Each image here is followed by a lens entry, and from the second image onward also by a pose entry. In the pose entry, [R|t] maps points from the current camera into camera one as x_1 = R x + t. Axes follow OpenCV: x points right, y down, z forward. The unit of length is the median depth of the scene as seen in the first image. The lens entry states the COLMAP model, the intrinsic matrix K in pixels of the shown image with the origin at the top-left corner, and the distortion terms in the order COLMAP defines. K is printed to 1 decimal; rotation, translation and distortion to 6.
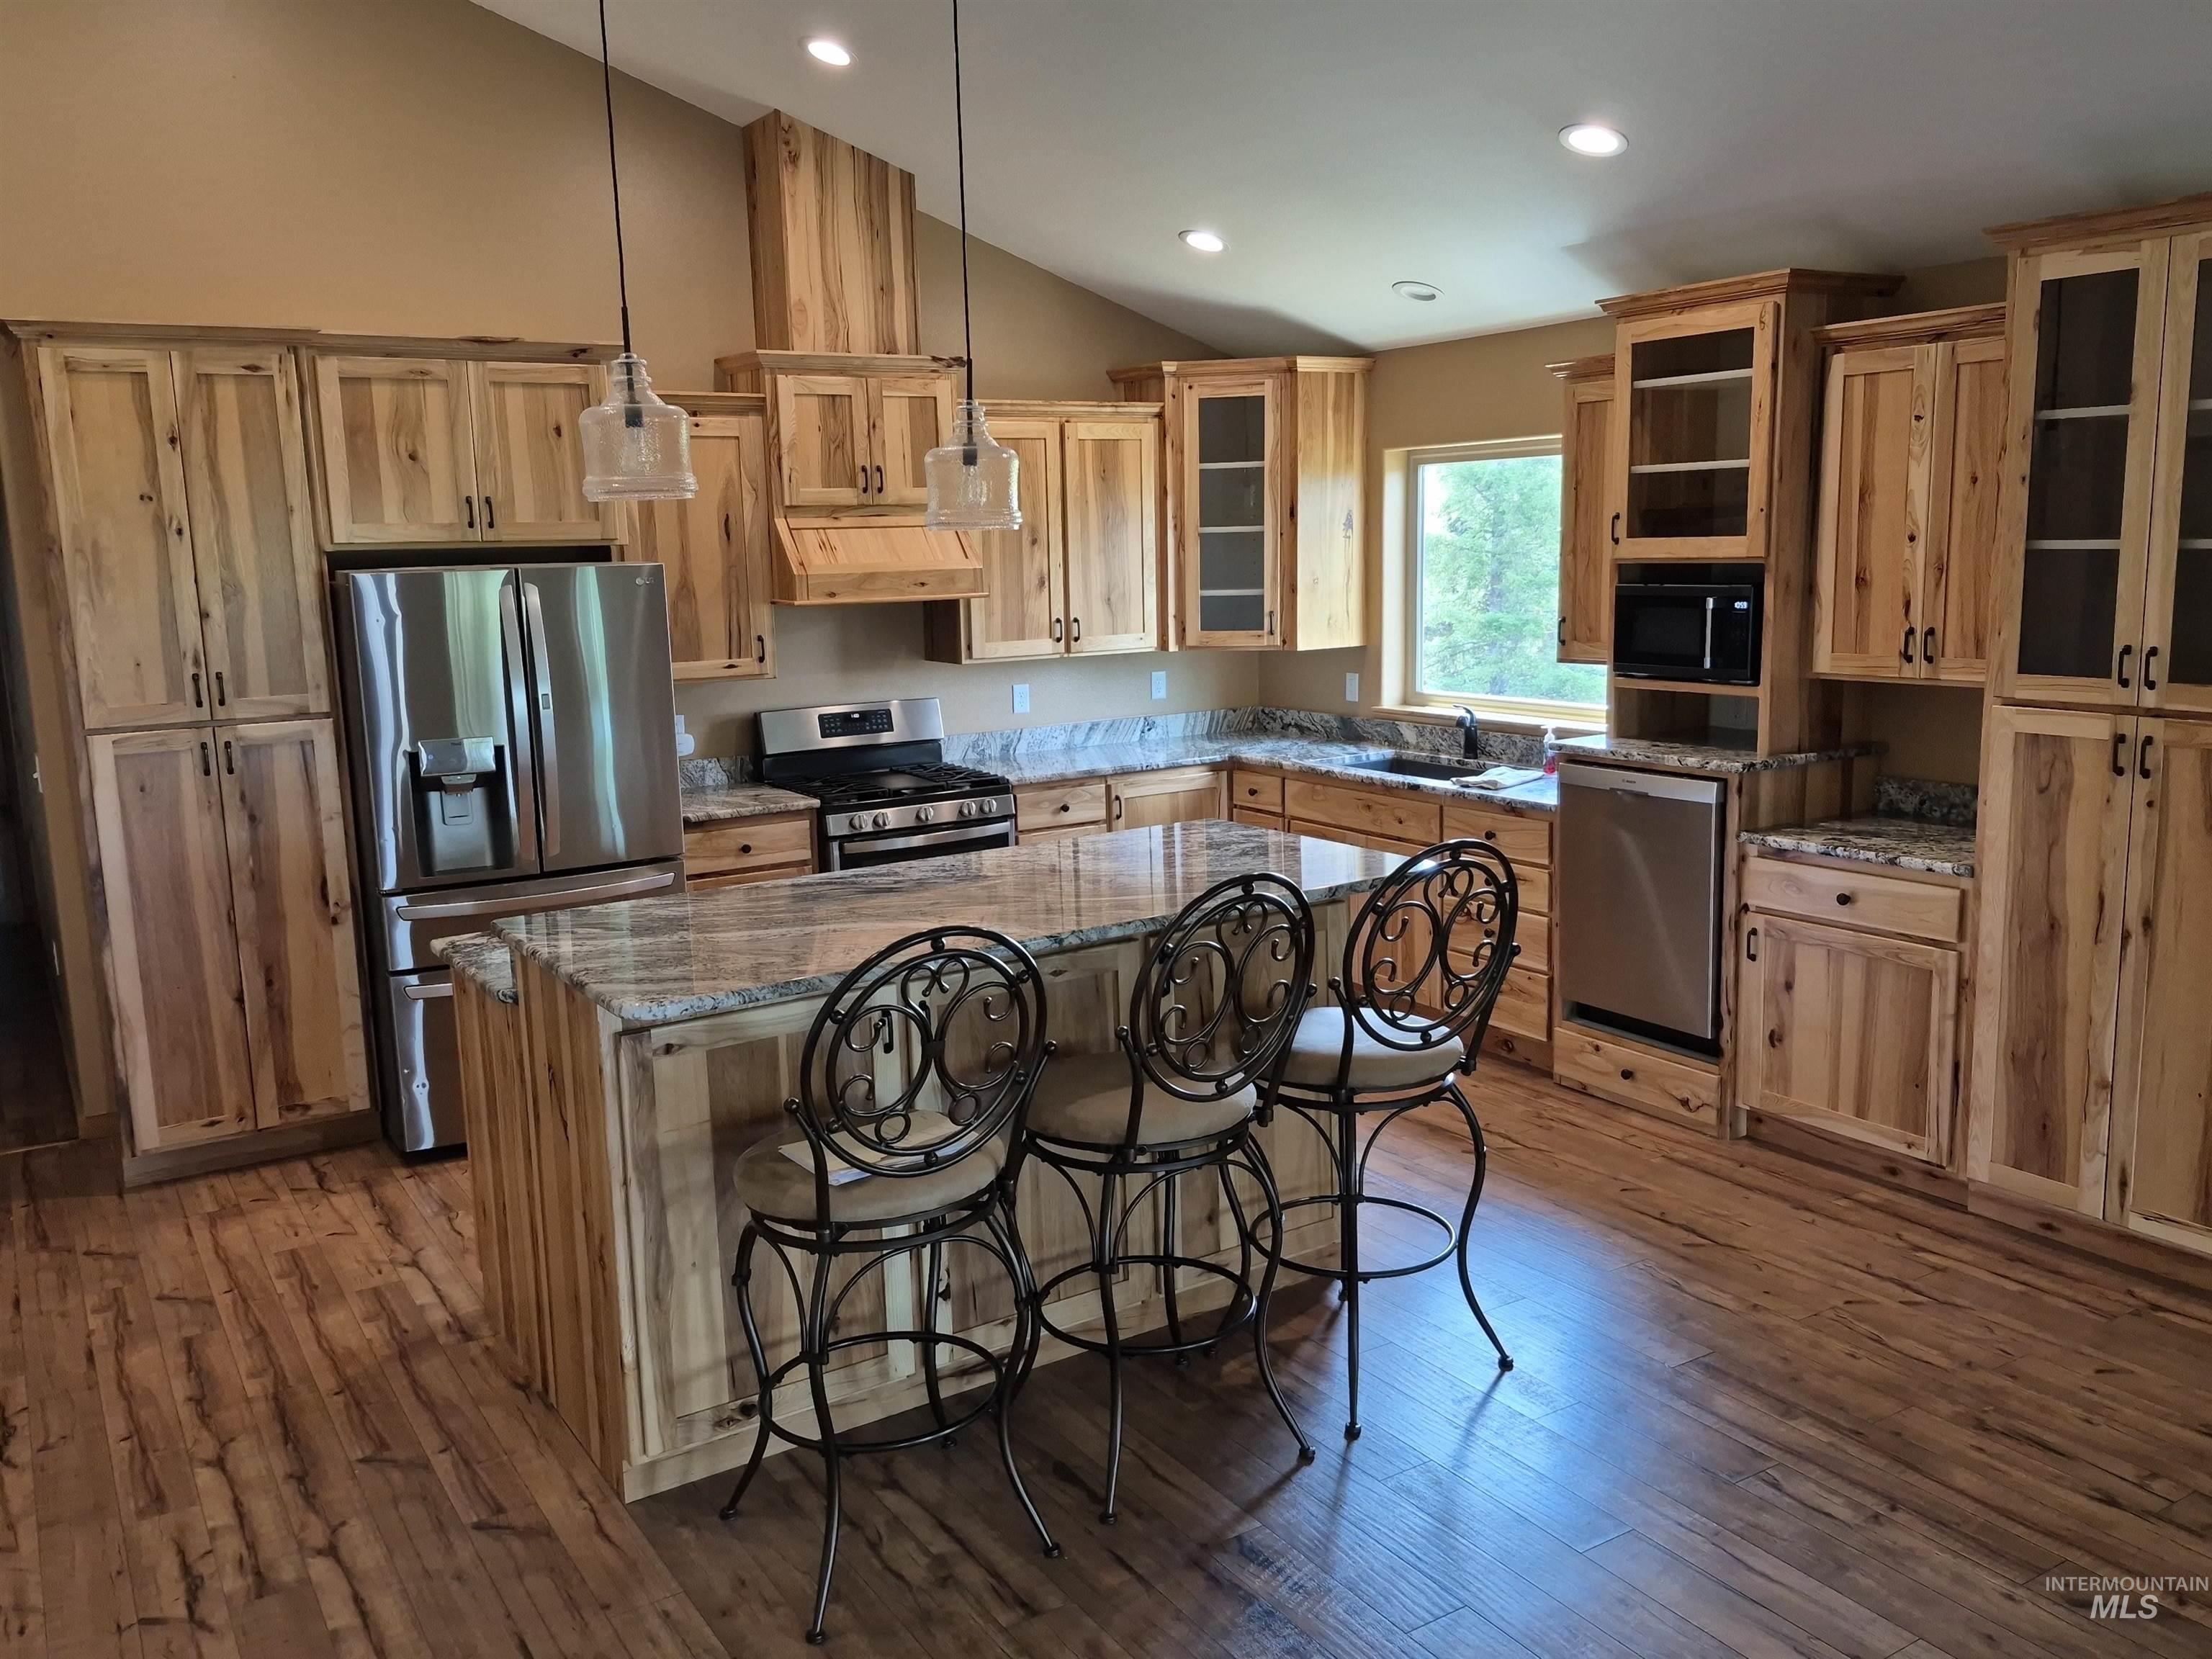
lens RADIAL K [[1743.2, 0, 1106.0], [0, 1743.2, 829.5], [0, 0, 1]] dist [0.111662, -0.170248]
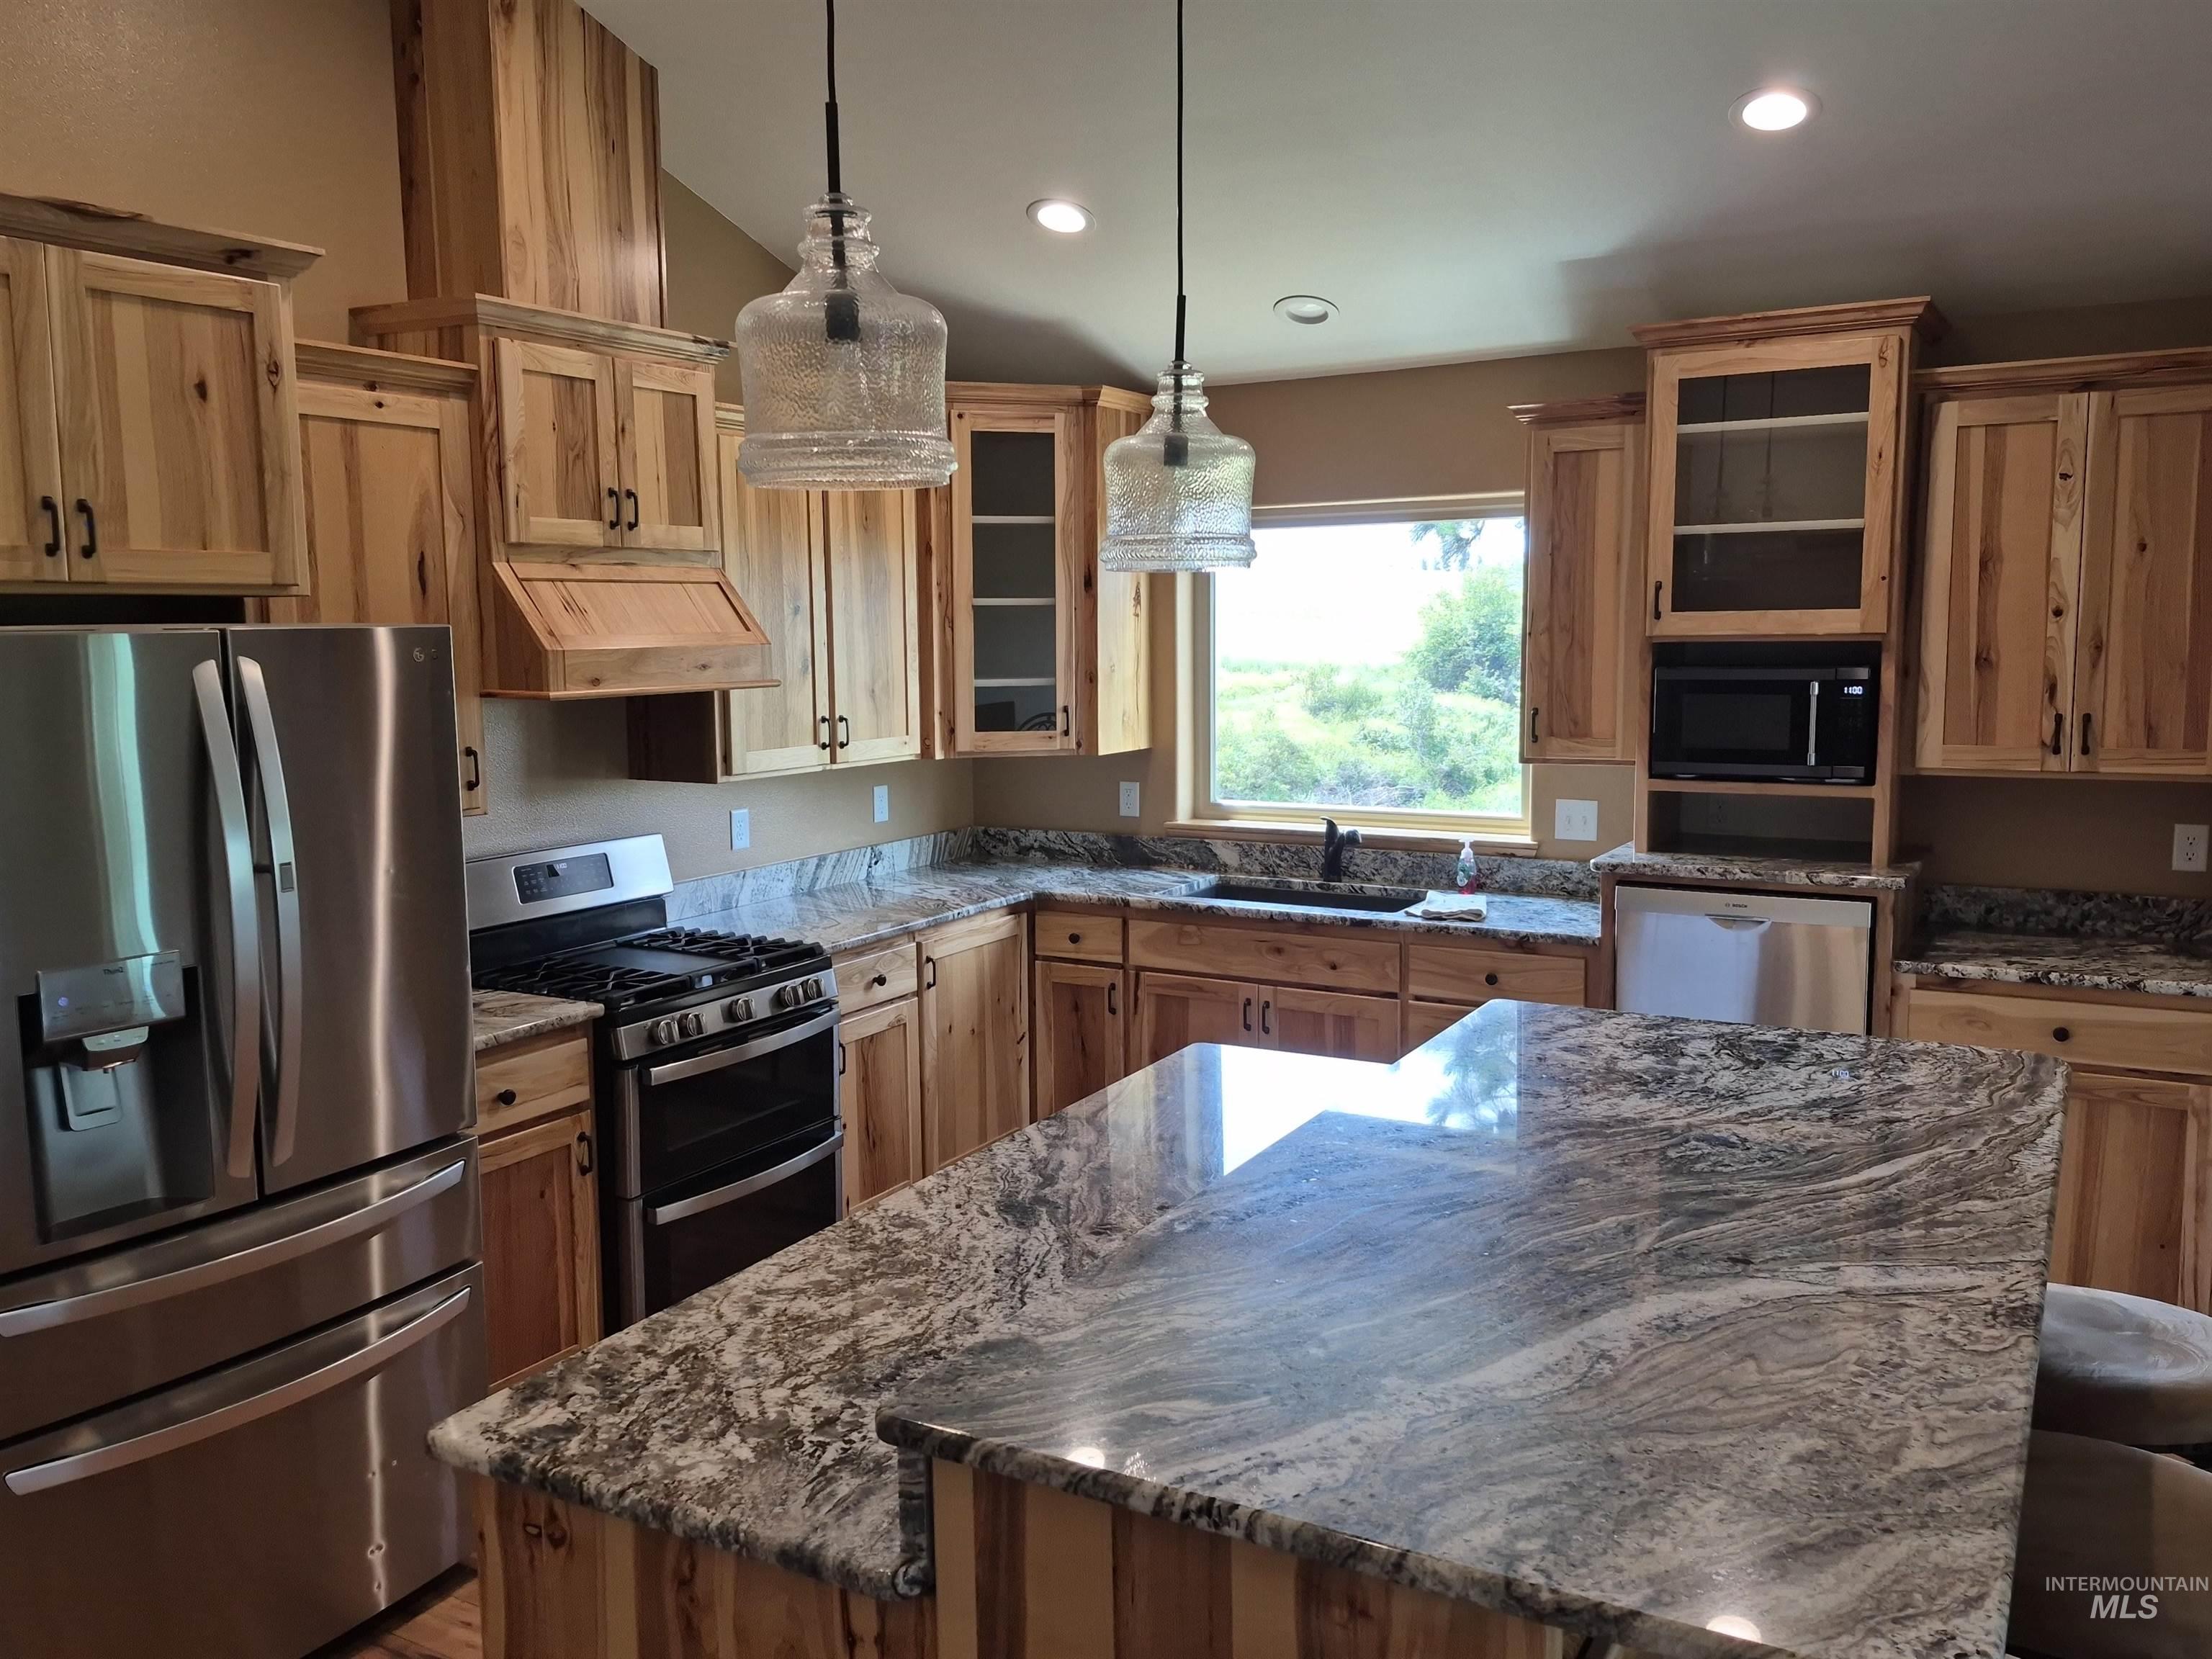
lens RADIAL K [[1743.2, 0, 1106.0], [0, 1743.2, 829.5], [0, 0, 1]] dist [0.111662, -0.170248]
pose [[0.888444, -0.039678, 0.457266, -0.305347], [0.066556, 0.996864, -0.042813, -0.042668], [-0.454134, 0.068471, 0.888299, 0.367643]]
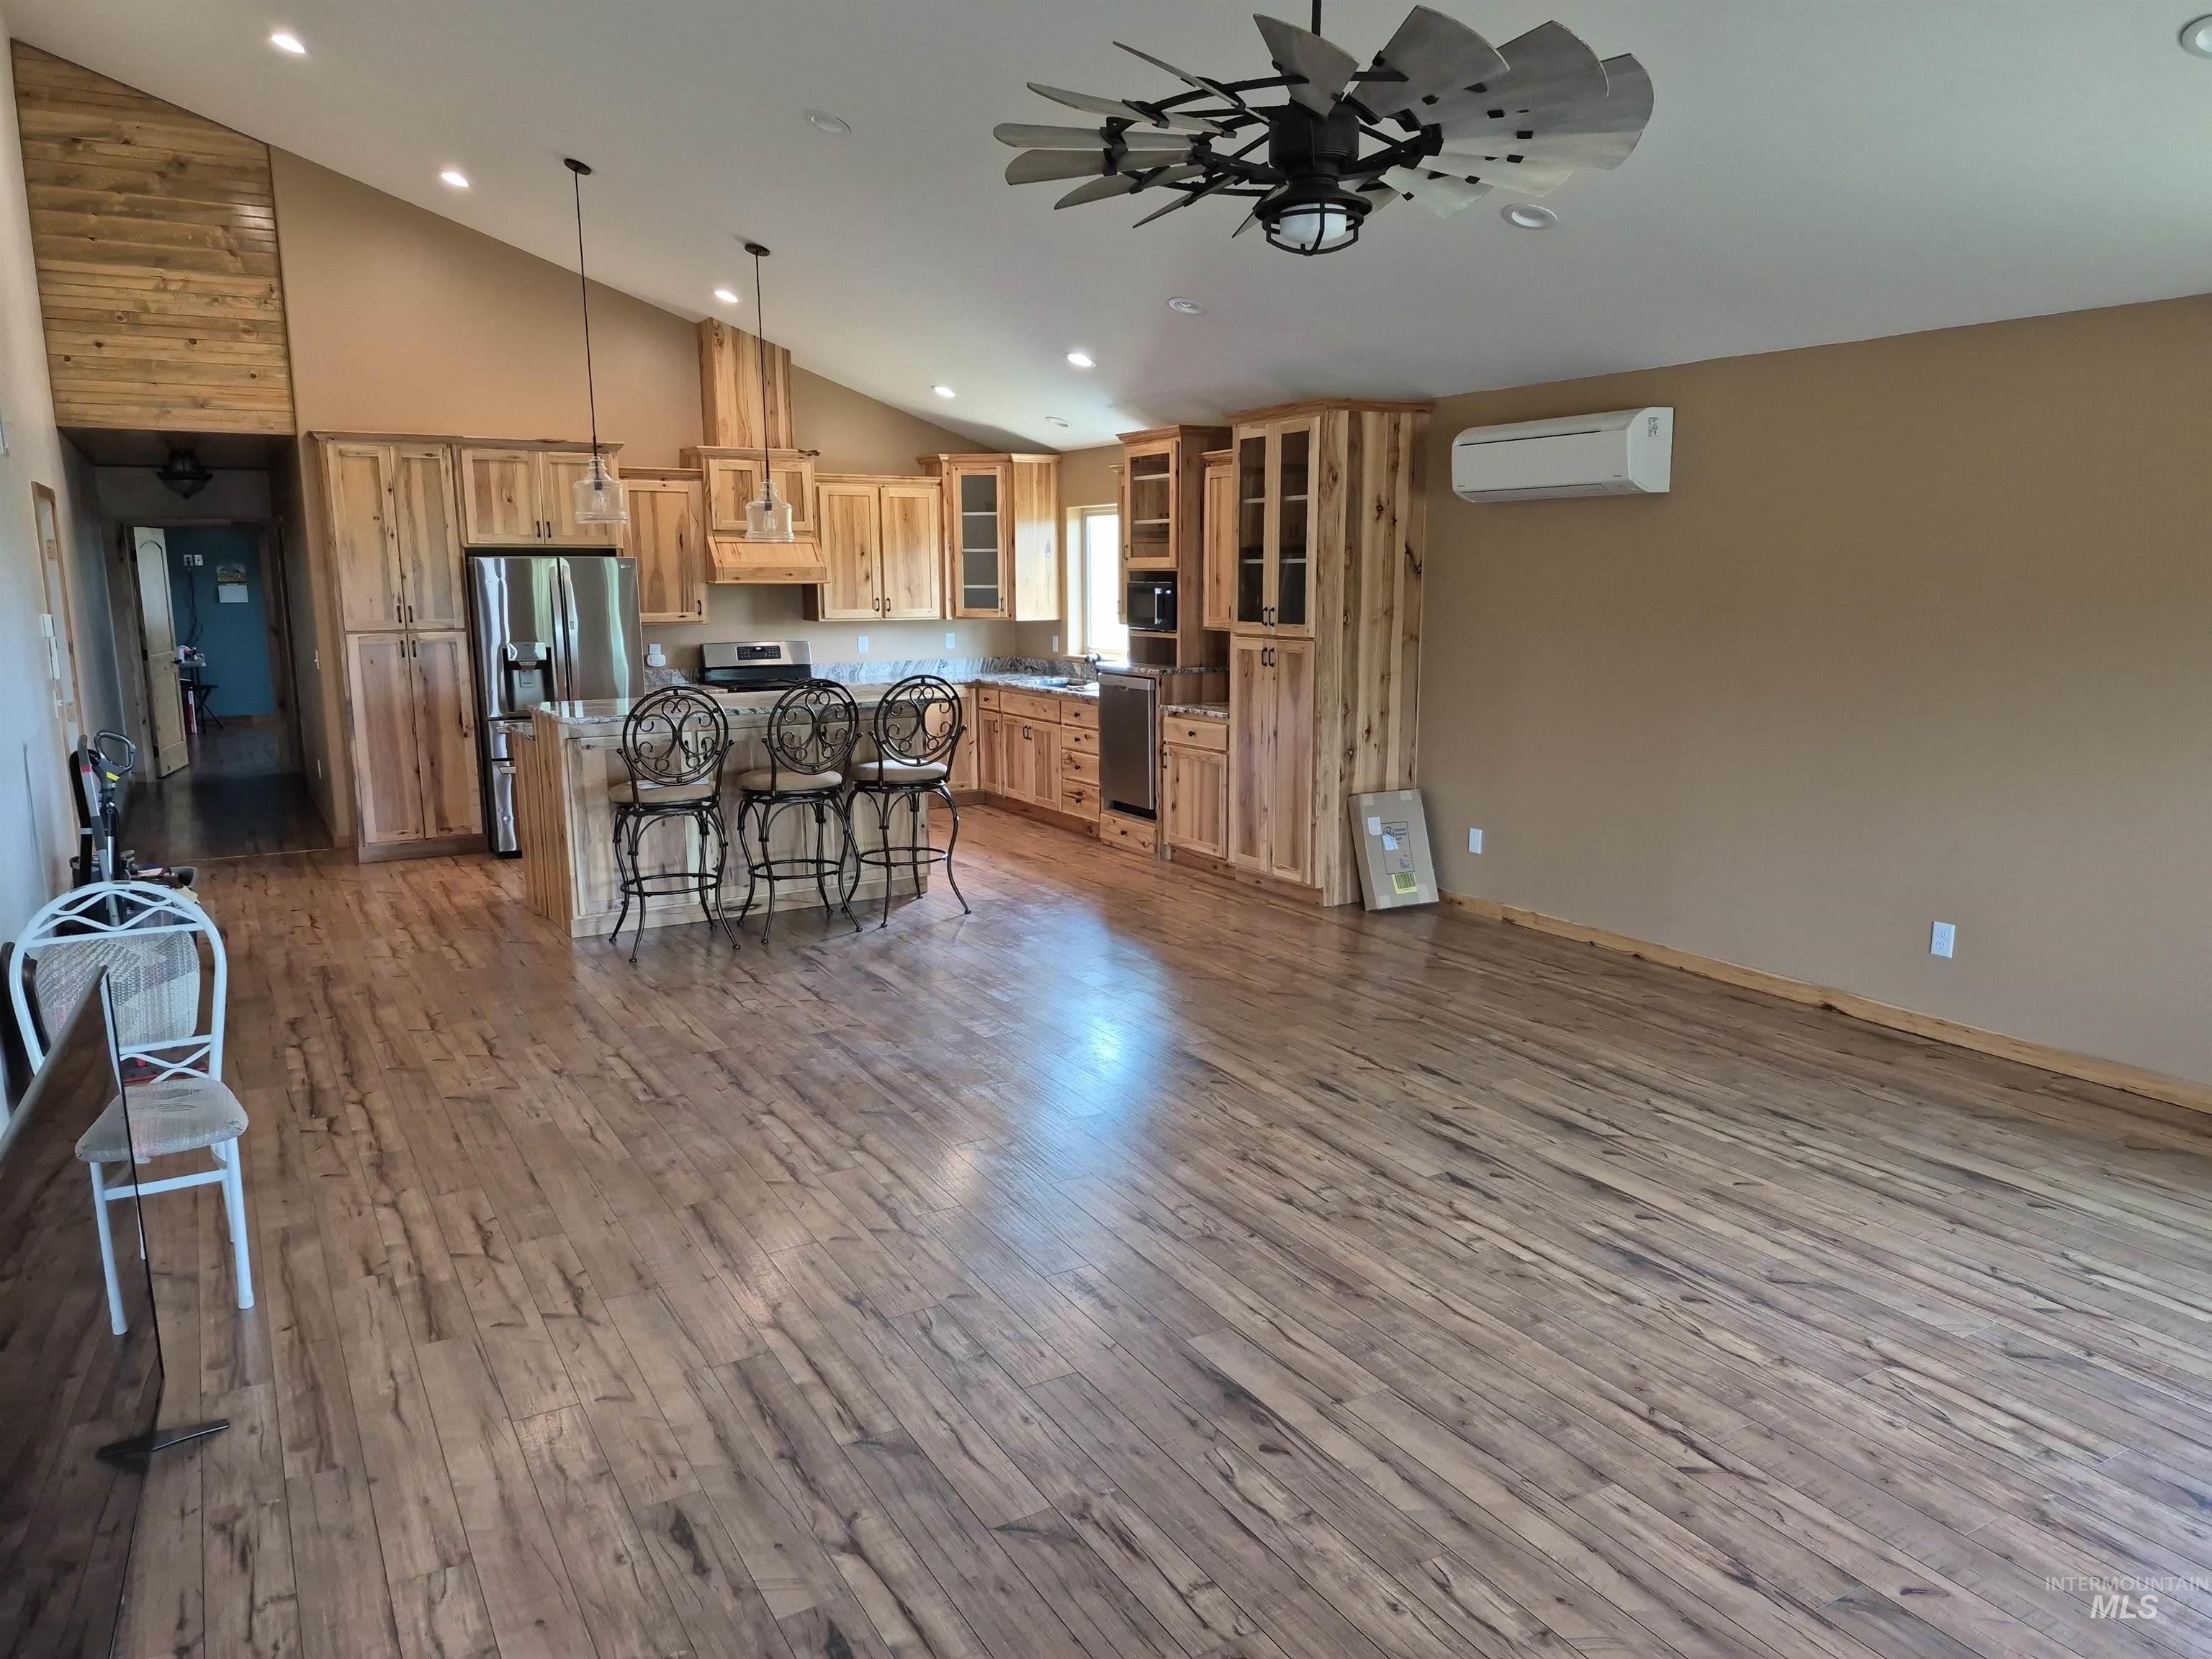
lens RADIAL K [[1484.1, 0, 1106.0], [0, 1484.1, 829.5], [0, 0, 1]] dist [0.133956, -0.218868]
pose [[0.999245, 0.025738, -0.029099, 0.304231], [-0.025517, 0.999643, 0.007941, 0.115516], [0.029293, -0.007193, 0.999545, -0.611607]]
